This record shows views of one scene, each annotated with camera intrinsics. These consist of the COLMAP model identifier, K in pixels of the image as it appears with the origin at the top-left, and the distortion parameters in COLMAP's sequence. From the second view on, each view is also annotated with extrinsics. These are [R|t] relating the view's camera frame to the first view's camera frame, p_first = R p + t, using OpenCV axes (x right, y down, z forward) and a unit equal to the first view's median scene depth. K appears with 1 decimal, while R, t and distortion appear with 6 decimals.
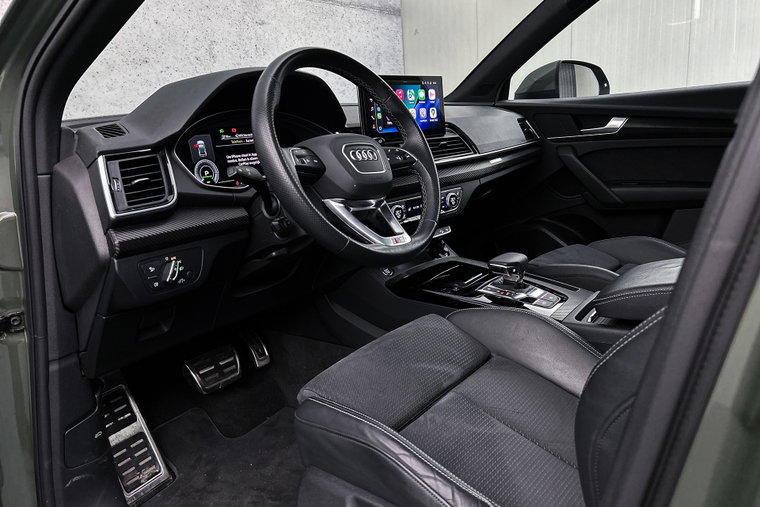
lens RADIAL K [[570.7, 0, 376.7], [0, 570.7, 261.1], [0, 0, 1]] dist [0.058677, -0.094418]
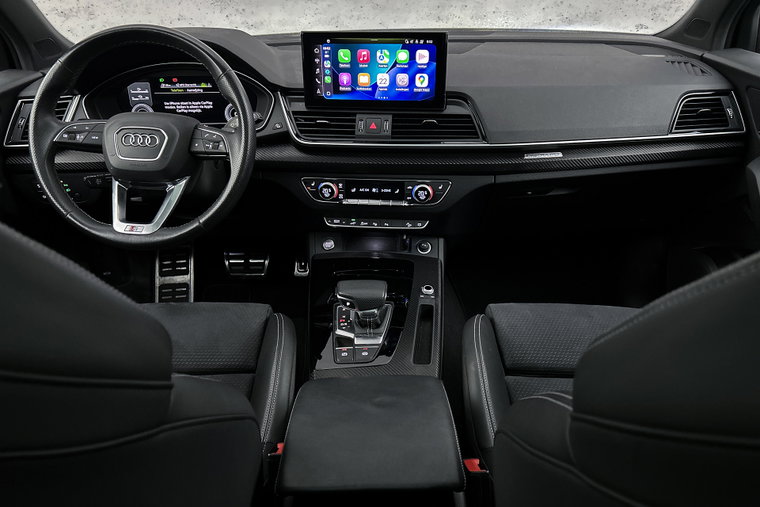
lens RADIAL K [[565.9, 0, 380.4], [0, 565.9, 266.2], [0, 0, 1]] dist [0.062144, -0.090991]
pose [[0.607158, 0.411138, -0.679945, 0.724307], [-0.210161, 0.908346, 0.361580, -0.306886], [0.766284, -0.076638, 0.637915, 0.448344]]
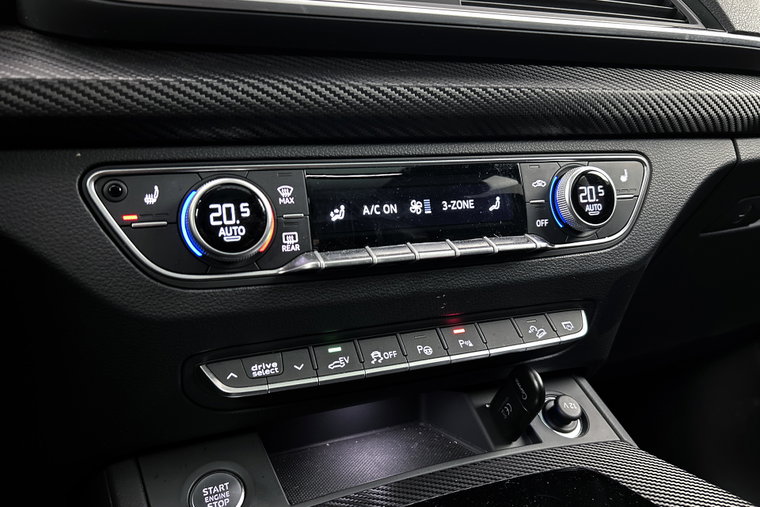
lens RADIAL K [[565.9, 0, 380.4], [0, 565.9, 266.2], [0, 0, 1]] dist [0.062144, -0.090991]
pose [[0.916010, 0.028780, -0.400122, 0.155726], [-0.090044, 0.986723, -0.135169, -0.042687], [0.390920, 0.159845, 0.906439, 0.801574]]
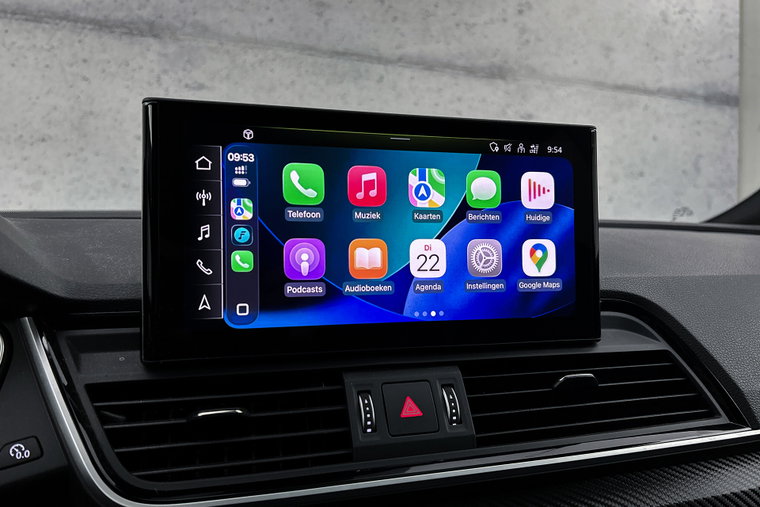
lens RADIAL K [[650.7, 0, 383.6], [0, 650.7, 262.4], [0, 0, 1]] dist [0.104898, -0.192826]
pose [[0.890191, 0.067952, -0.450492, 0.174912], [-0.155611, 0.974697, -0.160472, -0.203940], [0.428189, 0.212952, 0.878240, 0.729926]]
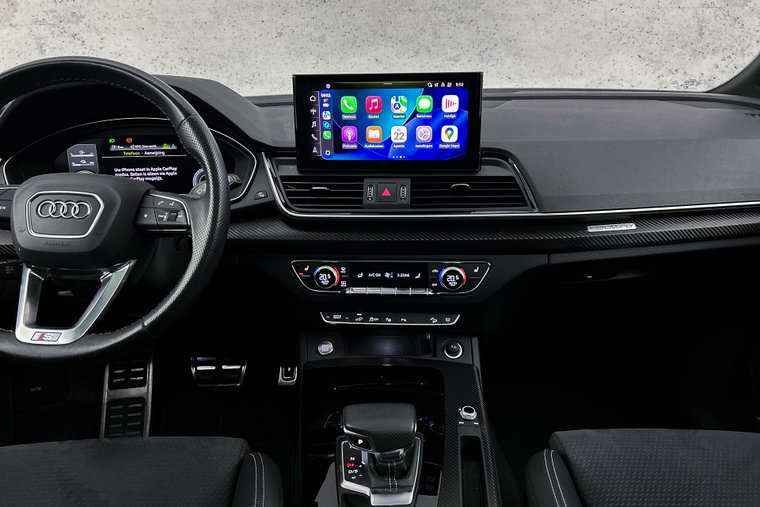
lens RADIAL K [[569.7, 0, 378.7], [0, 569.7, 262.4], [0, 0, 1]] dist [0.090026, -0.129755]
pose [[0.630611, 0.287198, -0.721004, 0.545822], [-0.202635, 0.957715, 0.204257, -0.244084], [0.749178, 0.017294, 0.662142, 0.558023]]
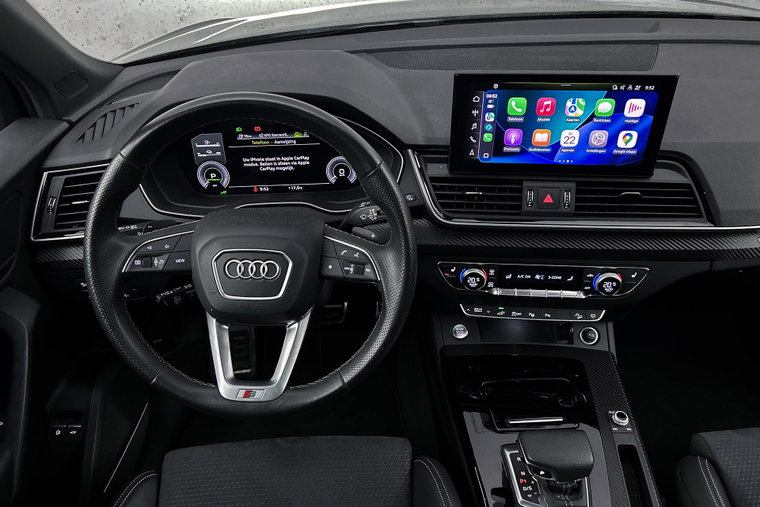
lens RADIAL K [[570.7, 0, 376.7], [0, 570.7, 261.1], [0, 0, 1]] dist [0.058677, -0.094418]
pose [[0.634483, 0.484181, -0.602494, 0.346375], [-0.194422, 0.854399, 0.481874, -0.390205], [0.748085, -0.188603, 0.636237, 0.456898]]
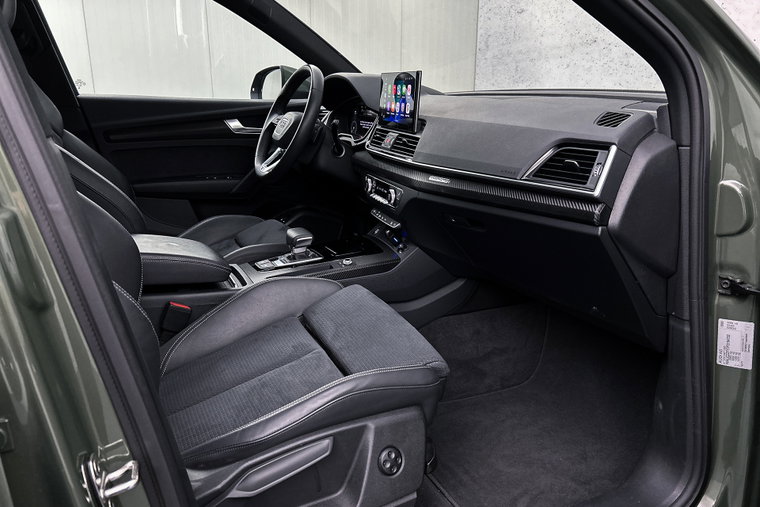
lens RADIAL K [[570.7, 0, 376.7], [0, 570.7, 261.1], [0, 0, 1]] dist [0.058677, -0.094418]
pose [[-0.478097, 0.296855, -0.826620, 1.045726], [-0.190414, 0.883735, 0.427497, -0.448649], [0.857418, 0.361785, -0.365986, 1.454303]]
